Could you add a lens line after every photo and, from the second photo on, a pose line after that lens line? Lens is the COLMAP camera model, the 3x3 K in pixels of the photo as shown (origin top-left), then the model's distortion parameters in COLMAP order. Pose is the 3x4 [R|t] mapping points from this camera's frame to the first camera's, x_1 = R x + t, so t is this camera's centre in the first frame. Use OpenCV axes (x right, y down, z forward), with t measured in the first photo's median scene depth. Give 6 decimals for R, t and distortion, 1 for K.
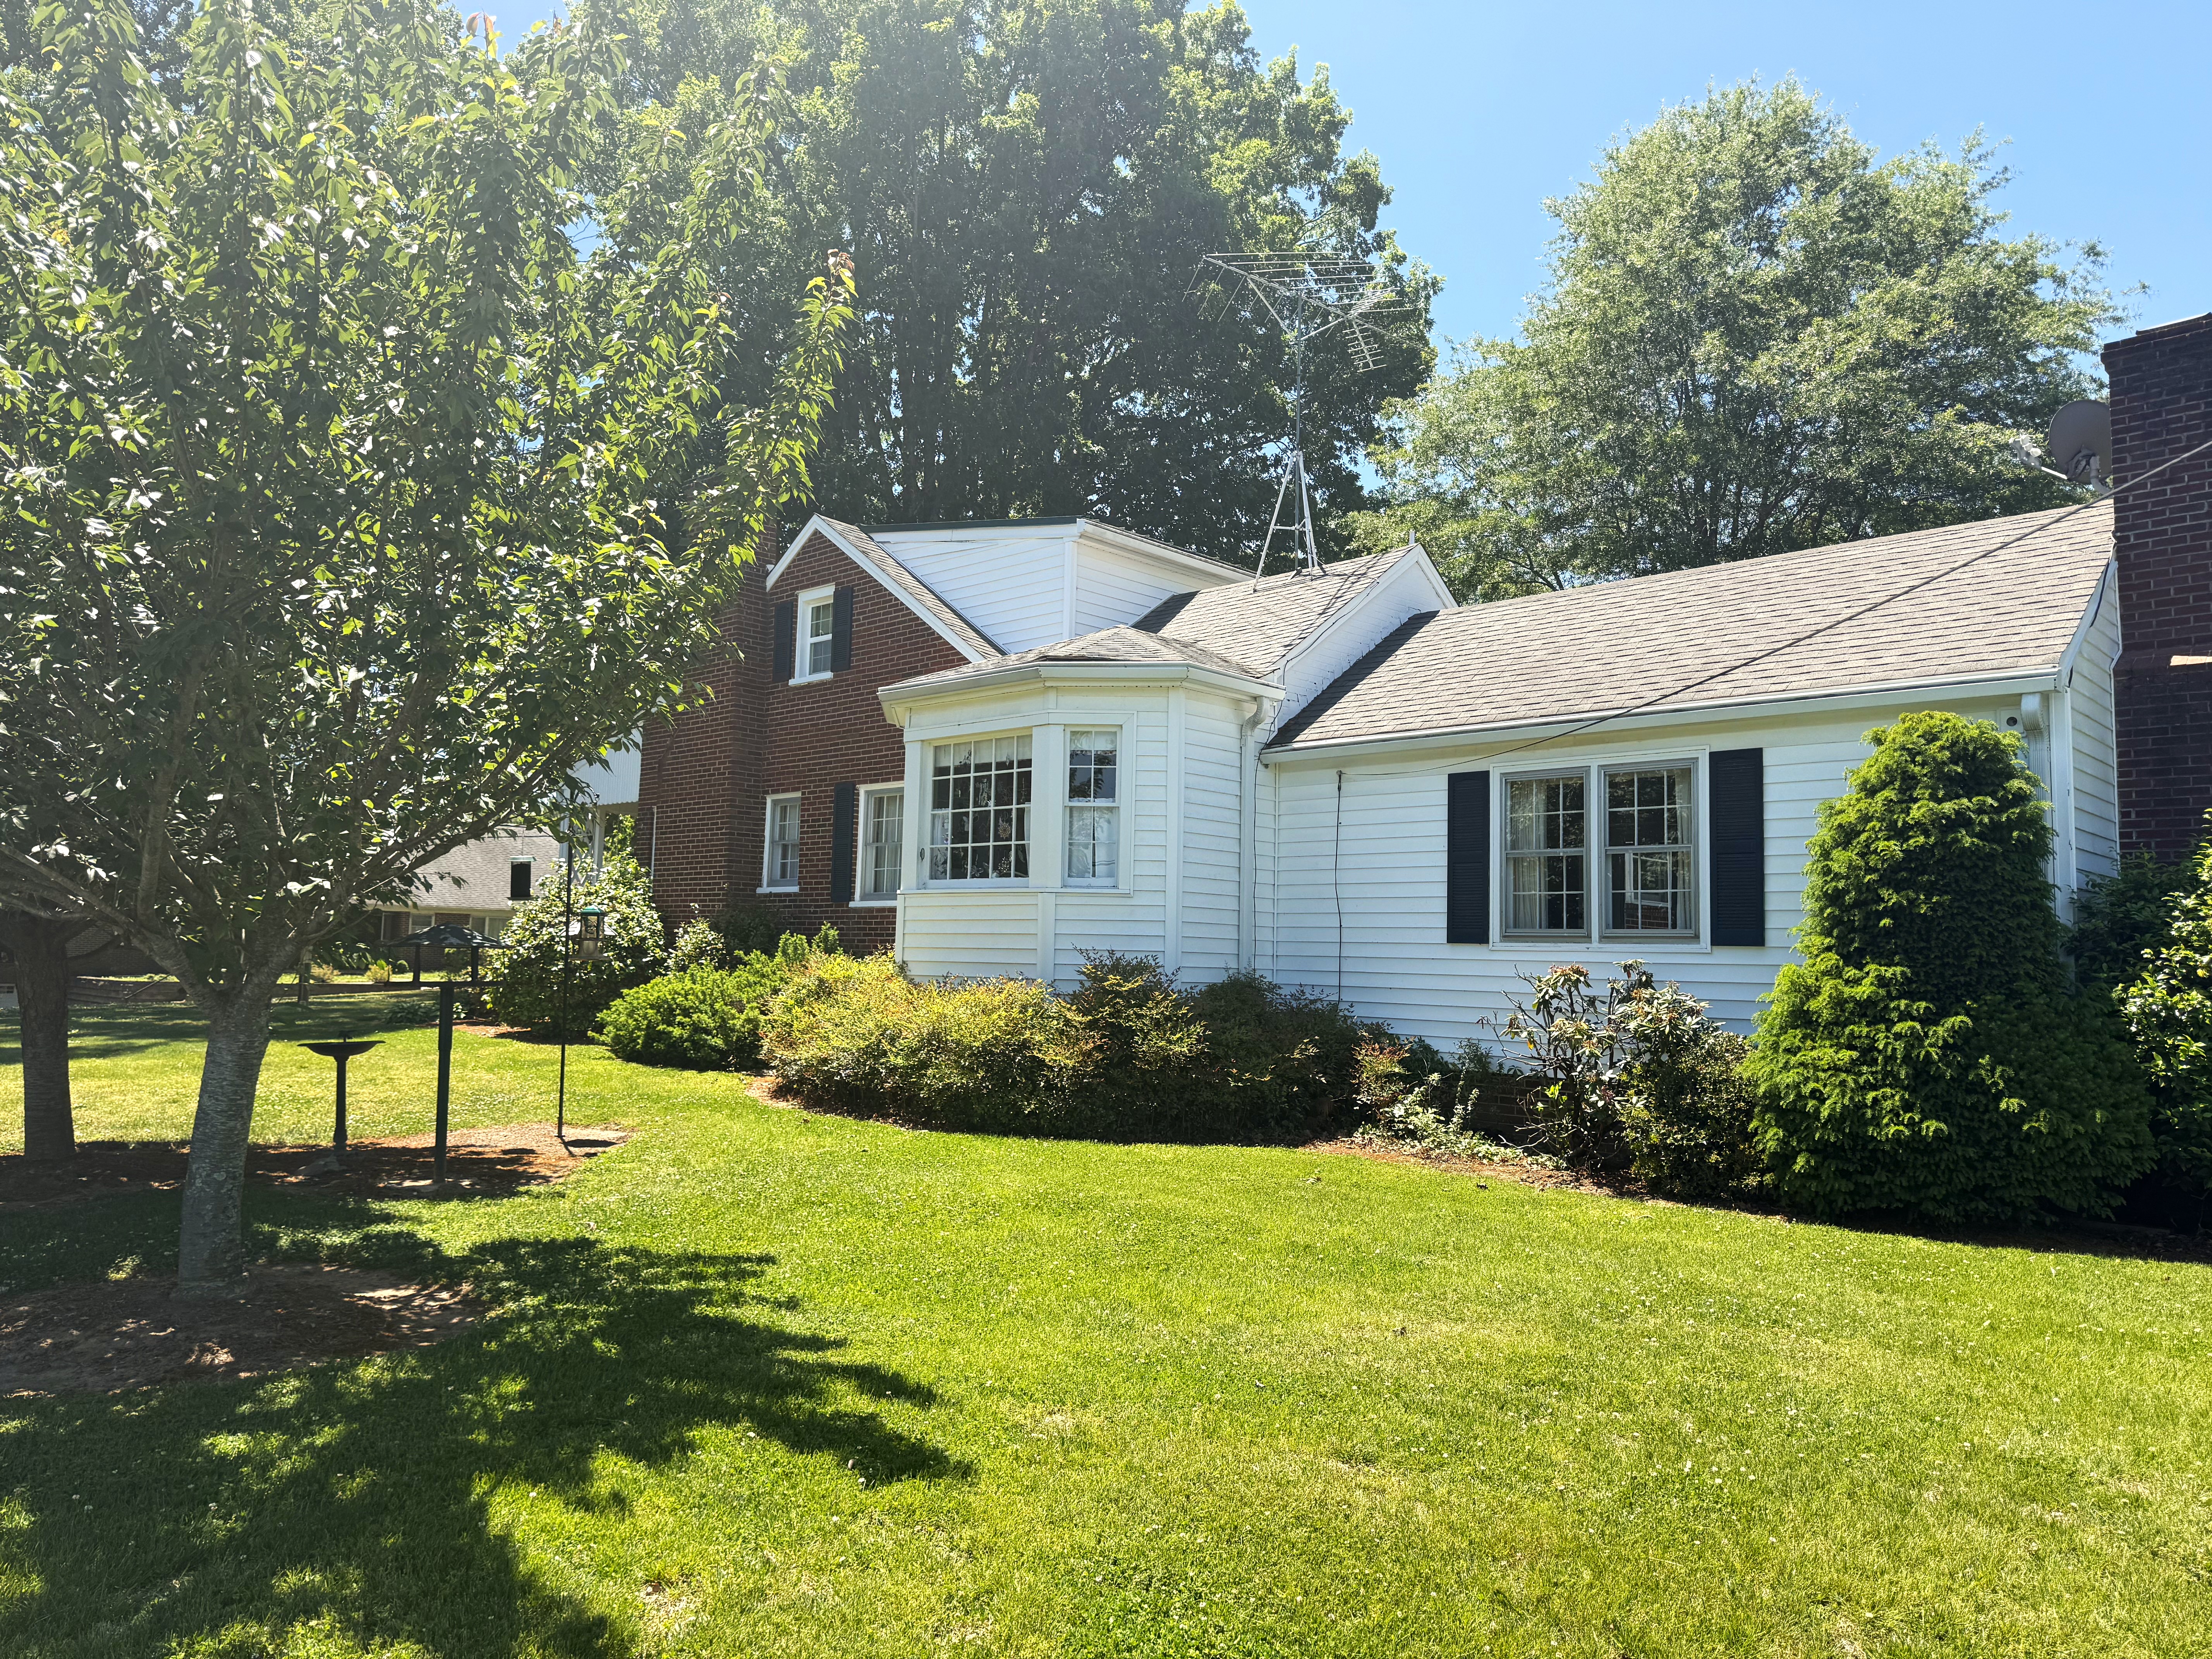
lens RADIAL K [[1532.1, 0, 1106.0], [0, 1532.1, 829.5], [0, 0, 1]] dist [0.066930, -0.102160]
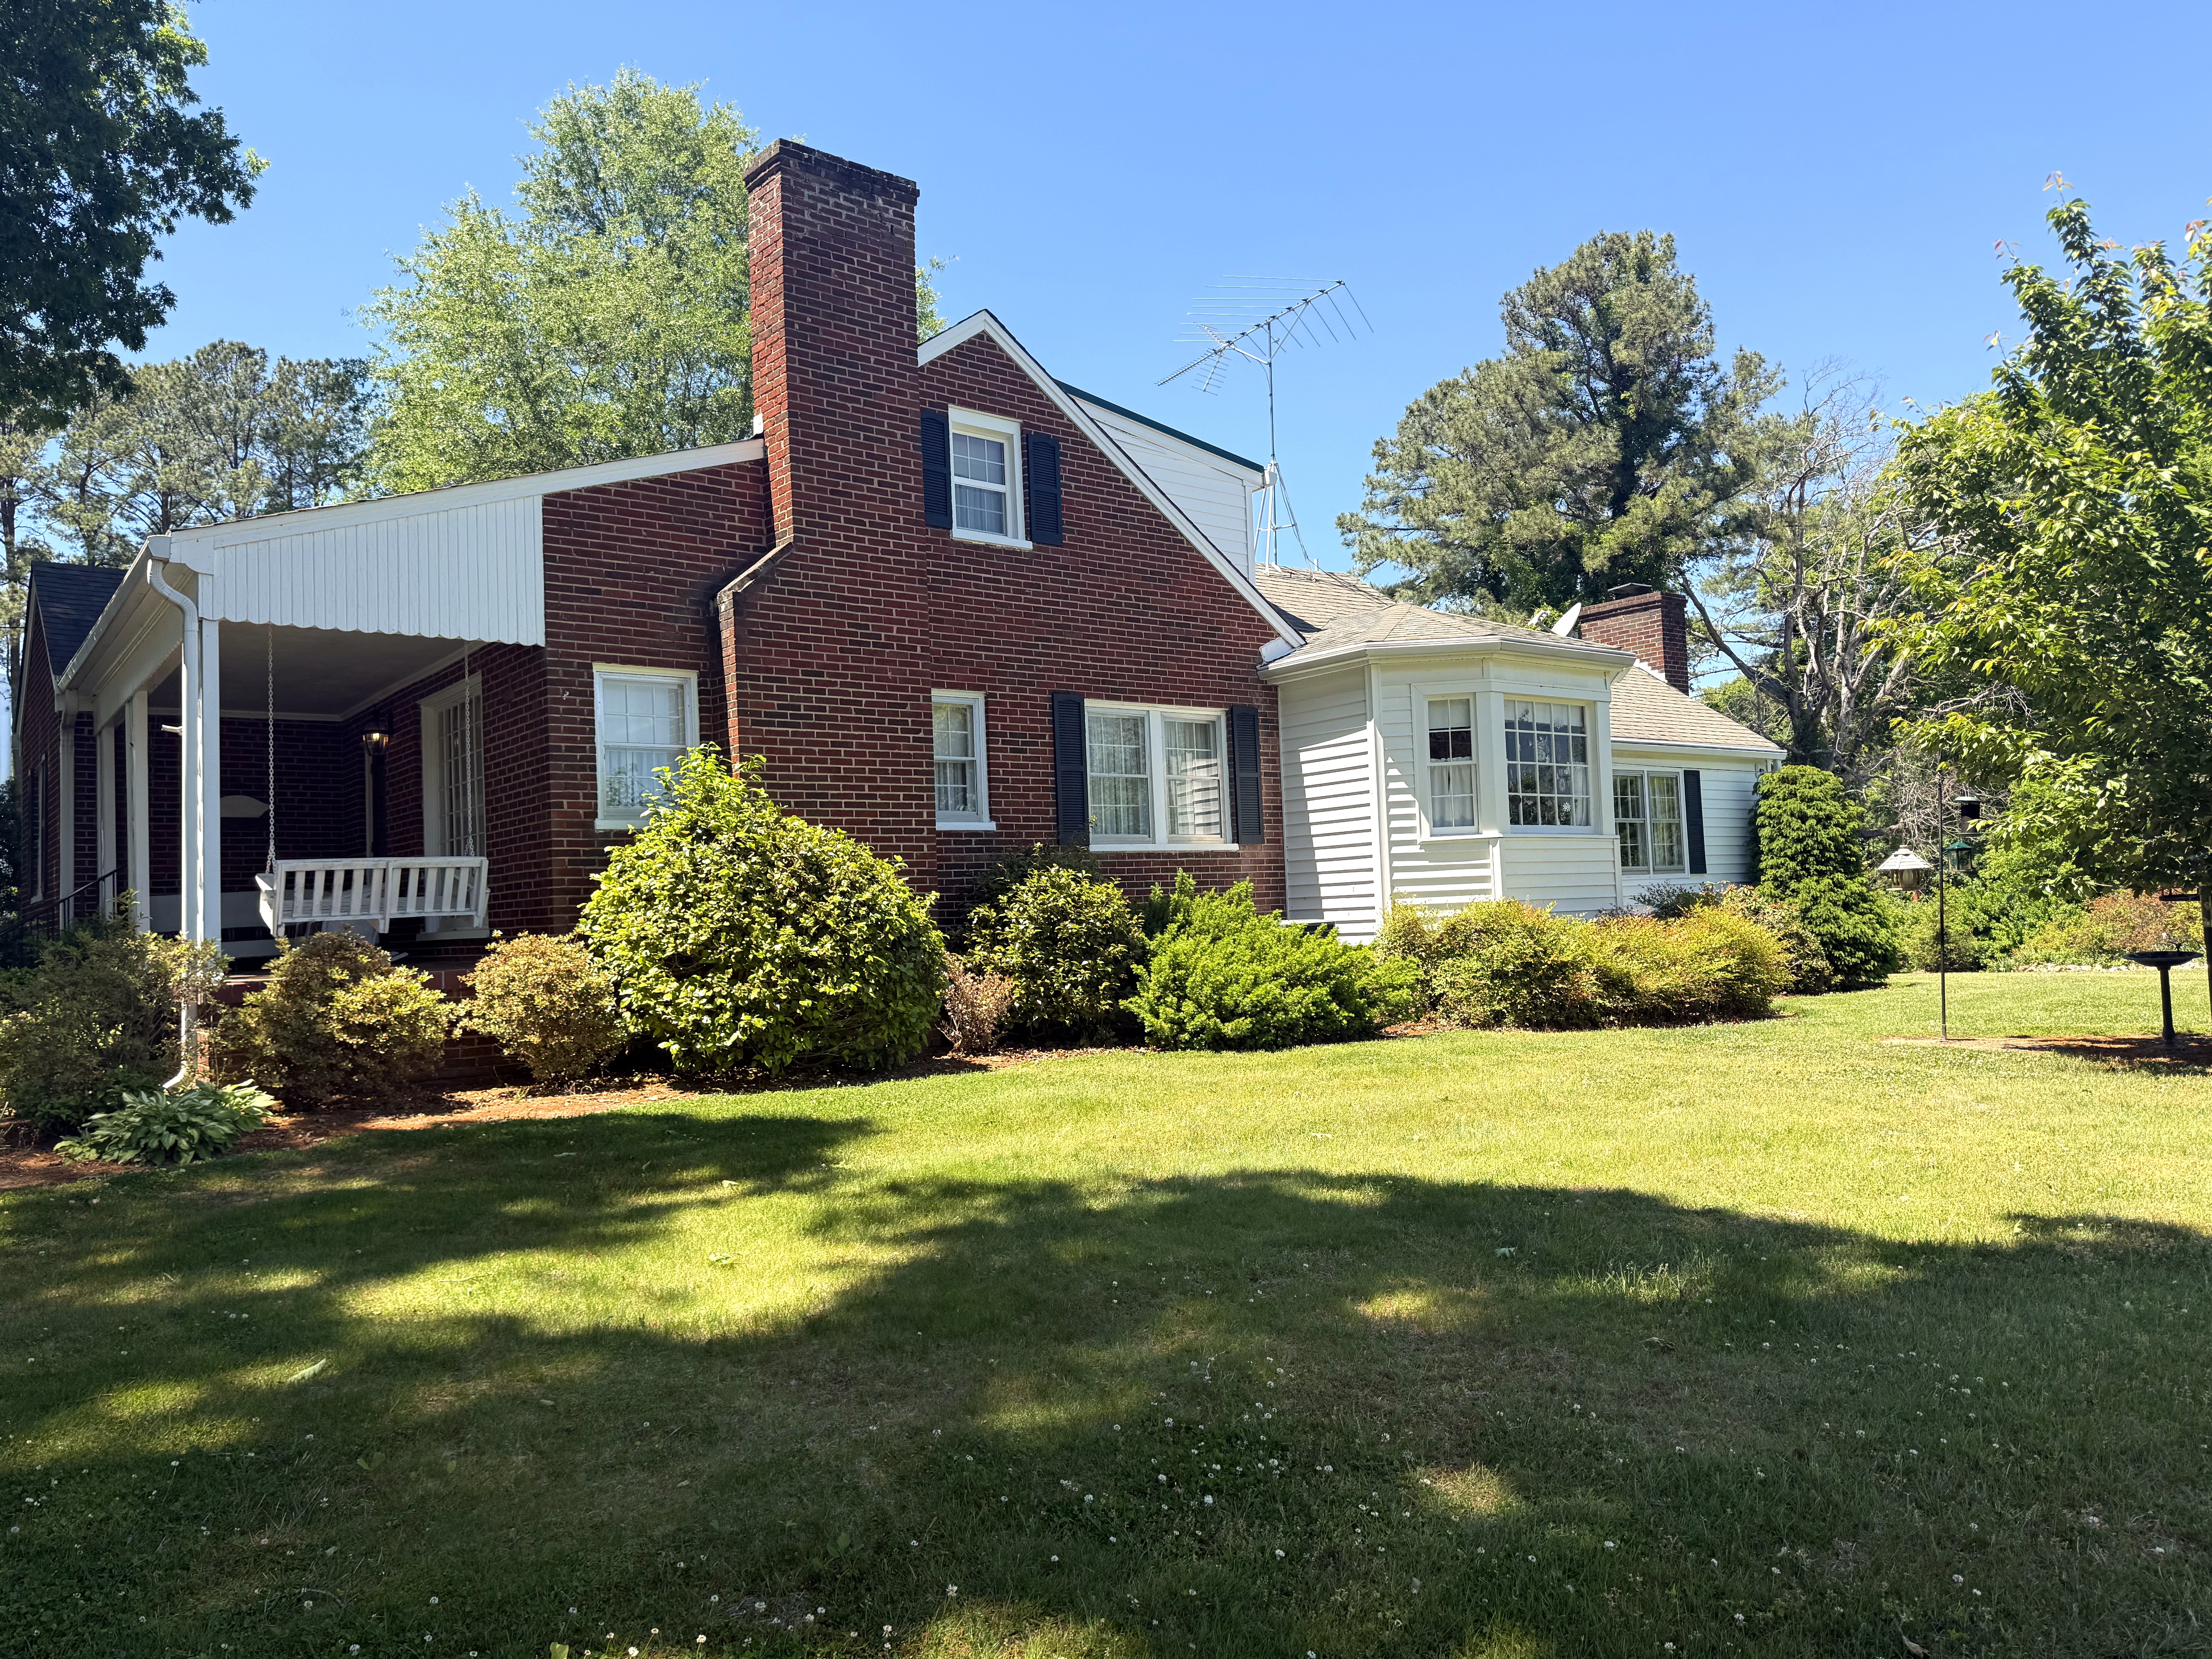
lens RADIAL K [[1553.9, 0, 1106.0], [0, 1553.9, 829.5], [0, 0, 1]] dist [0.035442, -0.001780]
pose [[0.141512, 0.022442, 0.989682, -1.254499], [-0.045036, 0.998854, -0.016210, 0.067606], [-0.988912, -0.042278, 0.142360, 1.142370]]
